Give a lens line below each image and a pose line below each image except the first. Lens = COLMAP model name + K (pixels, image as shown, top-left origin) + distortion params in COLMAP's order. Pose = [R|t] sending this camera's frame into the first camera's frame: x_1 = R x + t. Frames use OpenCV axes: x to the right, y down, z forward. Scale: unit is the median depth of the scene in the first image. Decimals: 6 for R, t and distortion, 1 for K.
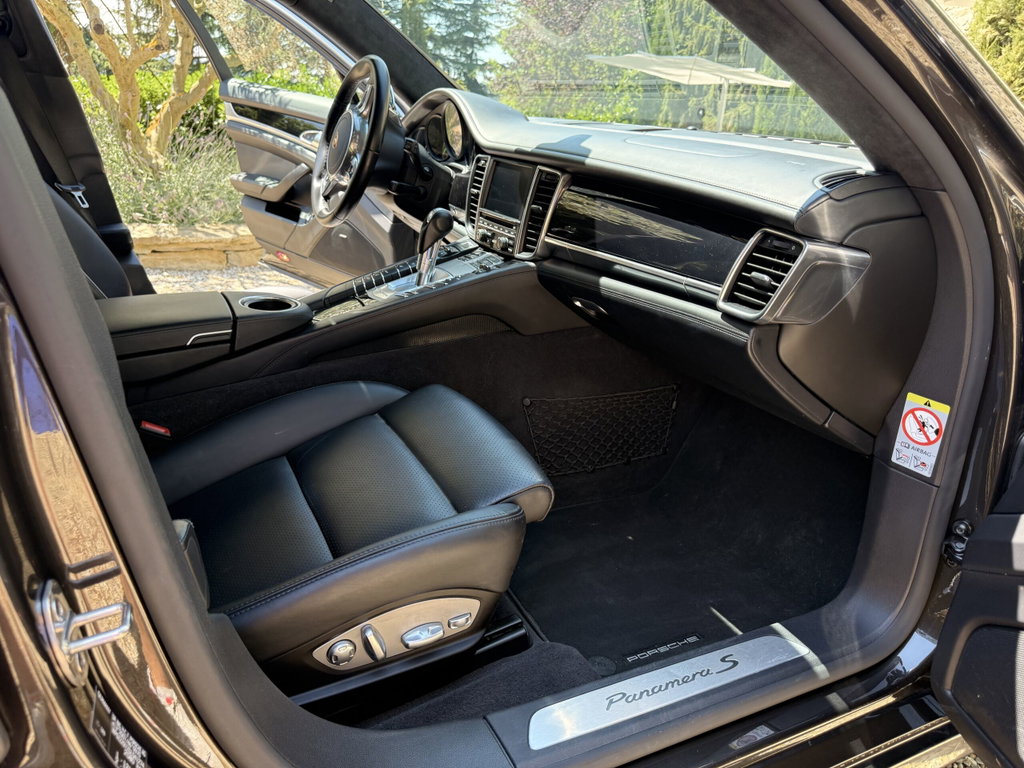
lens RADIAL K [[728.8, 0, 507.2], [0, 728.8, 390.1], [0, 0, 1]] dist [0.016125, -0.007074]
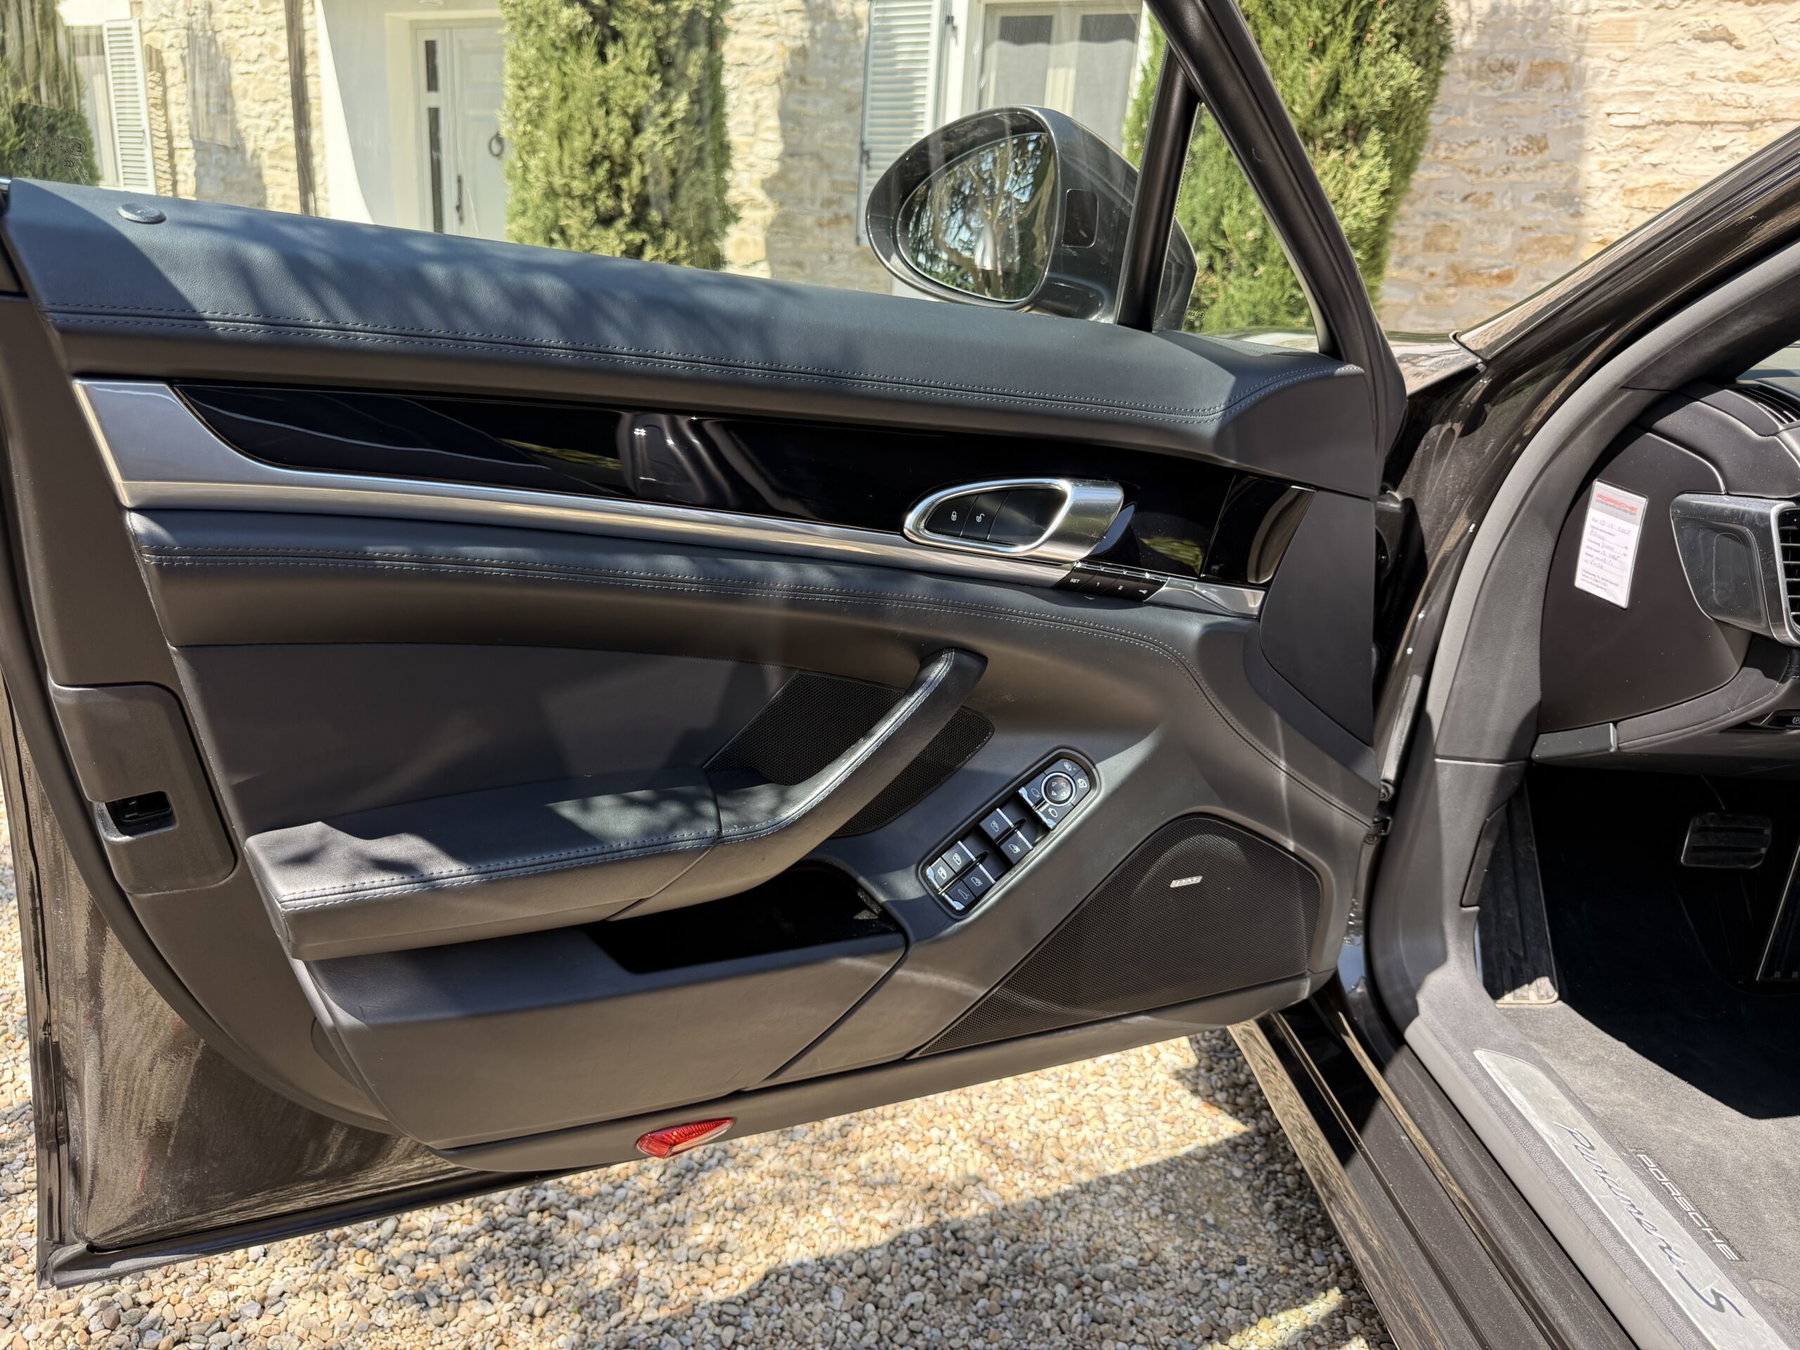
lens RADIAL K [[1290.3, 0, 900.0], [0, 1290.3, 675.0], [0, 0, 1]] dist [0.003728, -0.008834]
pose [[0.405021, -0.344026, 0.847115, -1.069894], [0.295613, 0.926020, 0.234732, -0.722240], [-0.865200, 0.155347, 0.476756, 1.595679]]
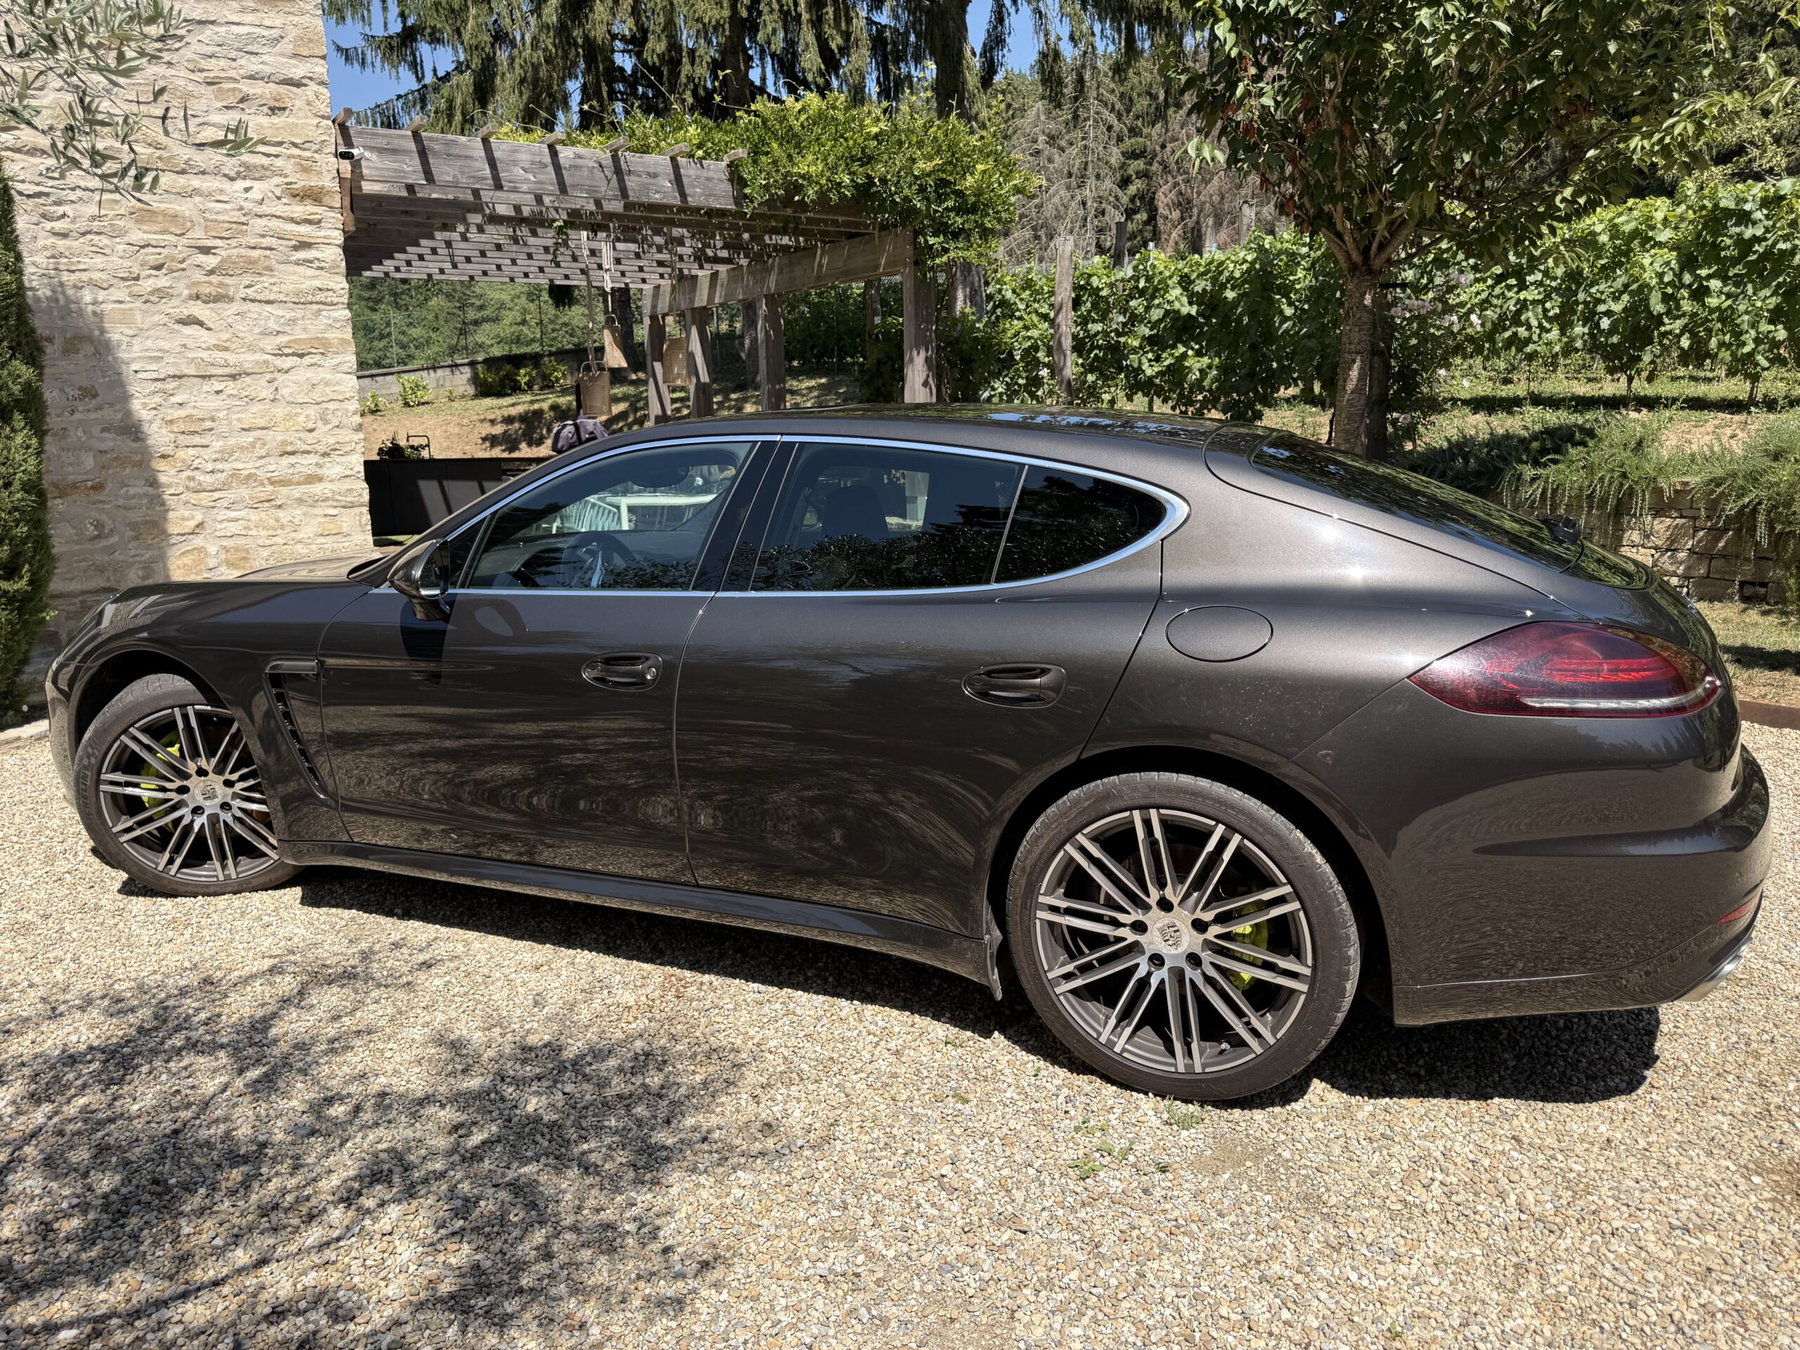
lens RADIAL K [[1280.8, 0, 900.0], [0, 1280.8, 675.0], [0, 0, 1]] dist [0.001054, -0.003529]
pose [[-0.629707, -0.228660, 0.742418, -2.791907], [0.239073, 0.852271, 0.465272, -1.410832], [-0.739130, 0.470477, -0.482014, 2.181199]]
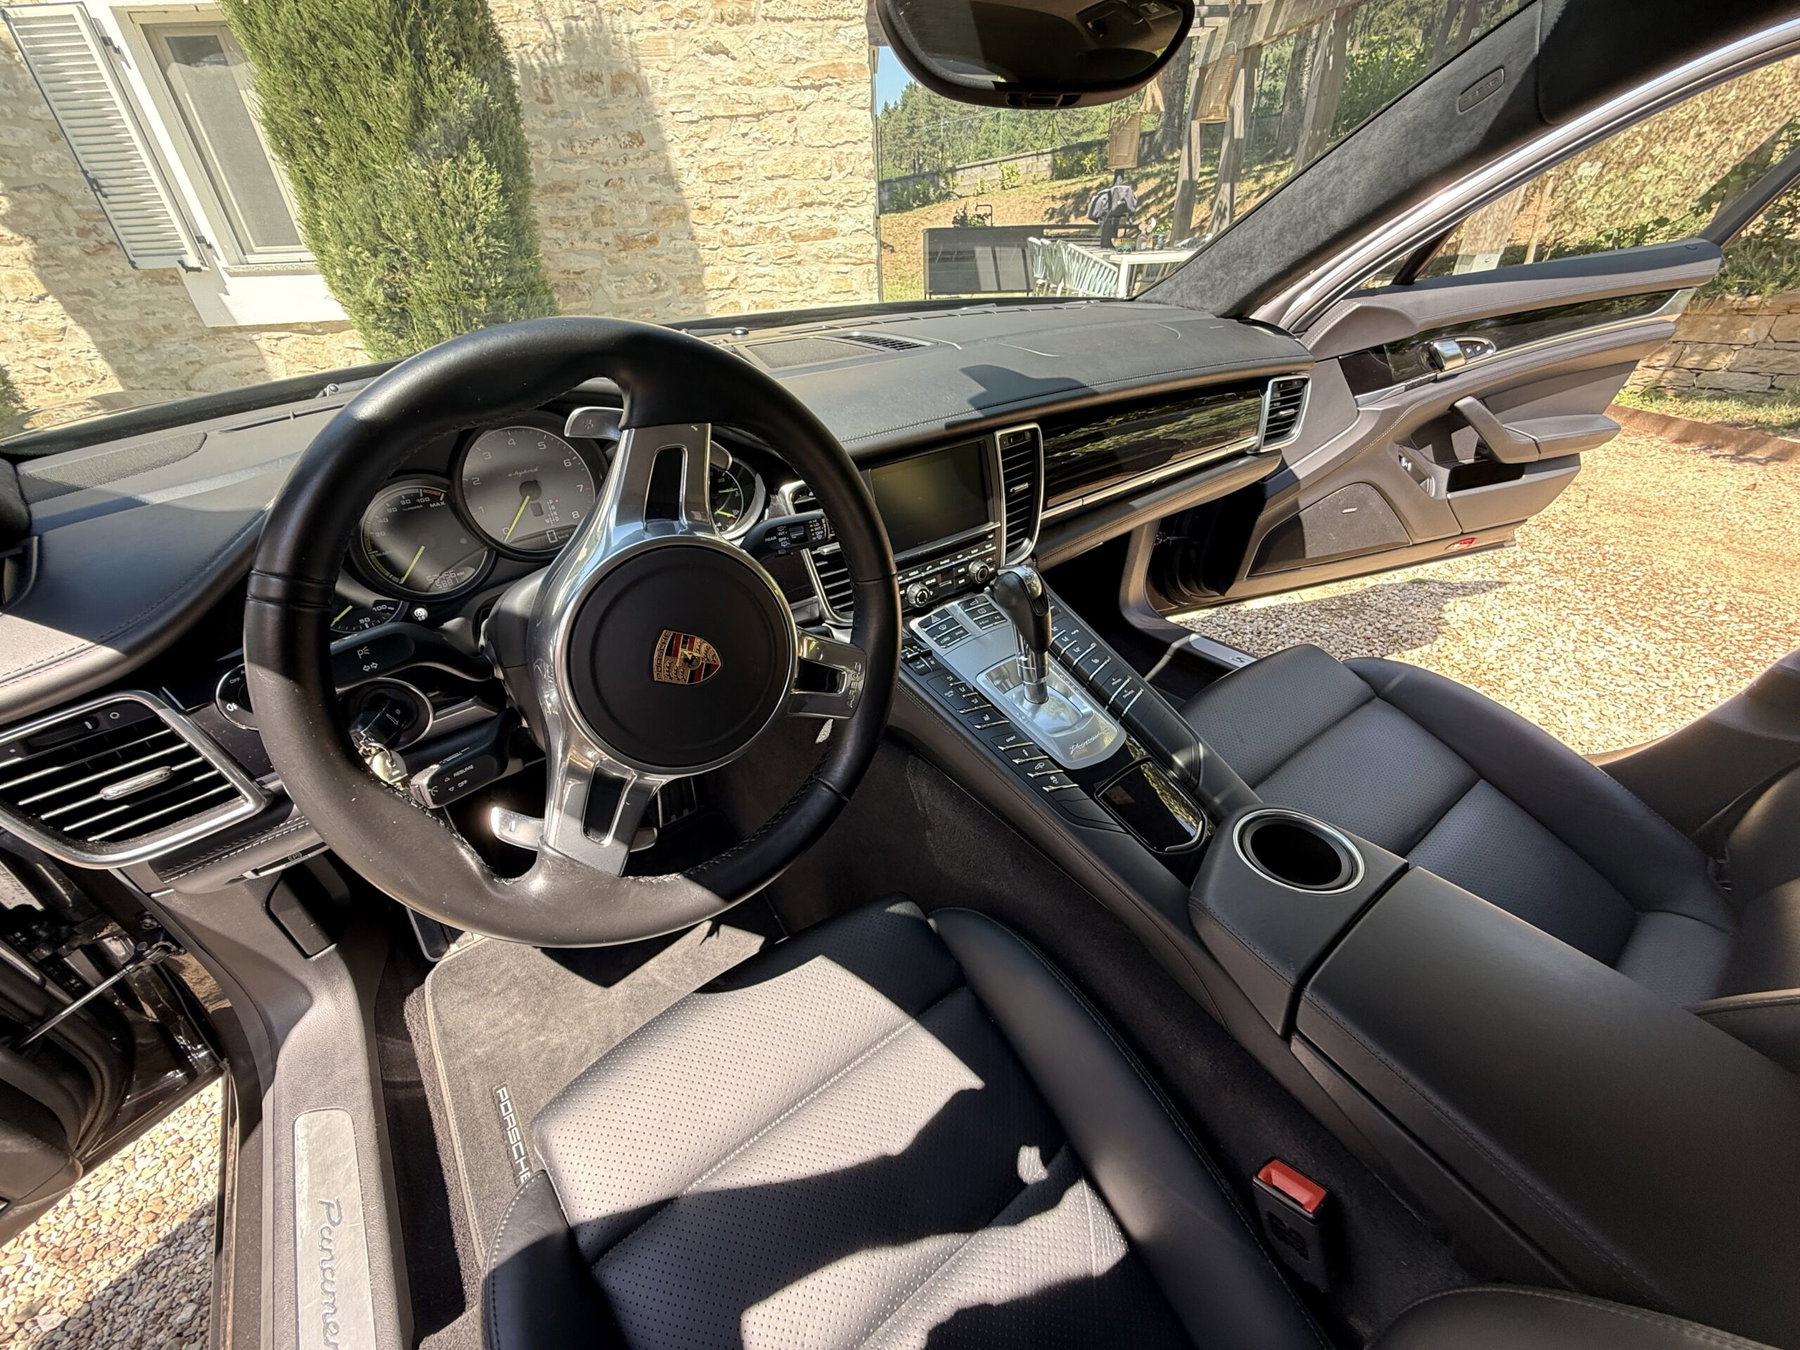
lens RADIAL K [[718.9, 0, 897.0], [0, 718.9, 677.5], [0, 0, 1]] dist [-0.001594, 0.000402]
pose [[-0.171504, -0.595681, 0.784698, -0.561879], [0.365876, 0.701024, 0.612128, -0.571251], [-0.914725, 0.392085, 0.097717, 1.093073]]
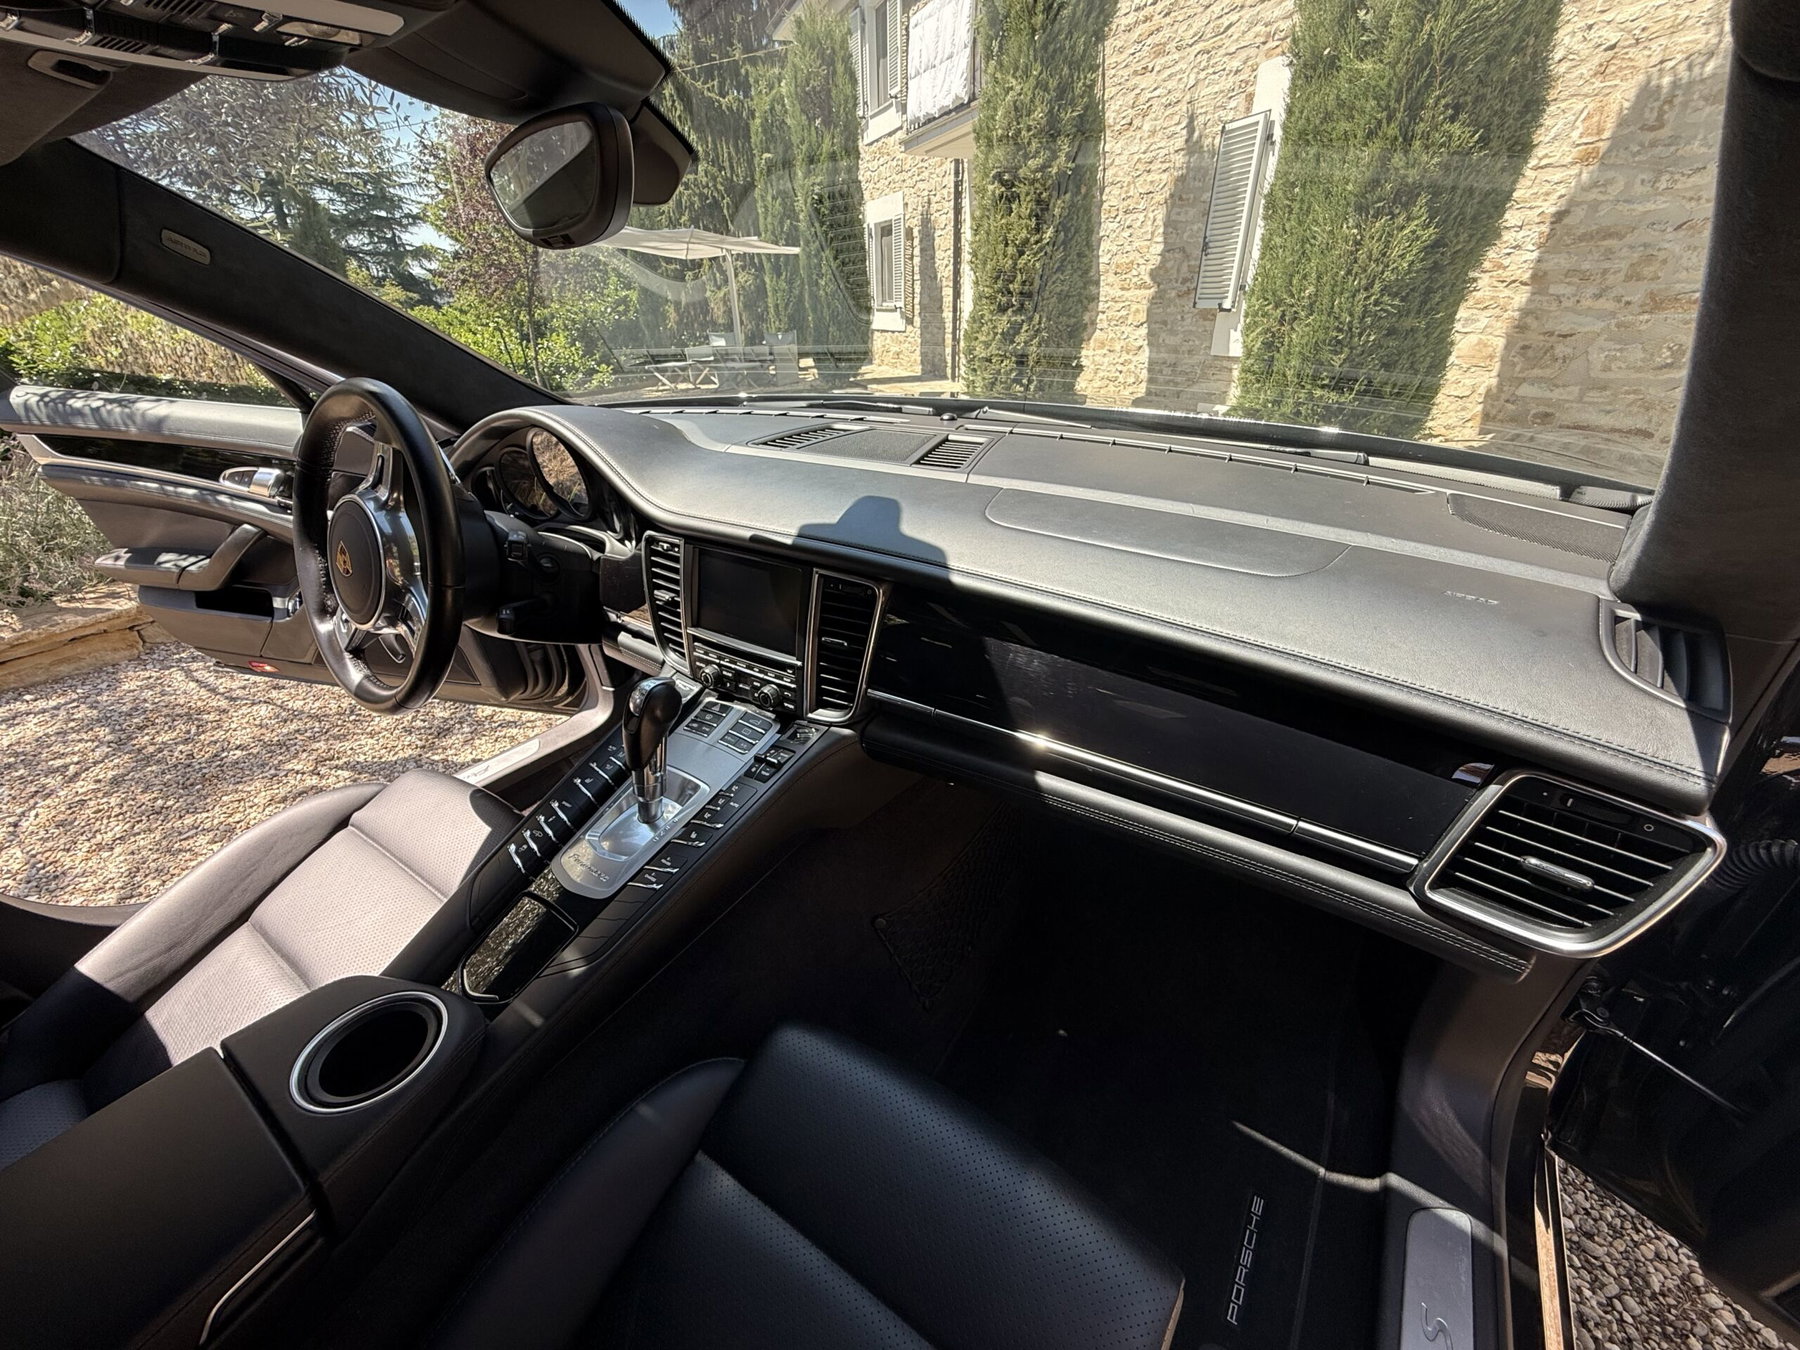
lens RADIAL K [[718.9, 0, 897.0], [0, 718.9, 677.5], [0, 0, 1]] dist [-0.001594, 0.000402]
pose [[0.876315, -0.311714, 0.367295, -0.130600], [0.256623, 0.947311, 0.191692, -0.316837], [-0.407695, -0.073726, 0.910137, 0.466633]]
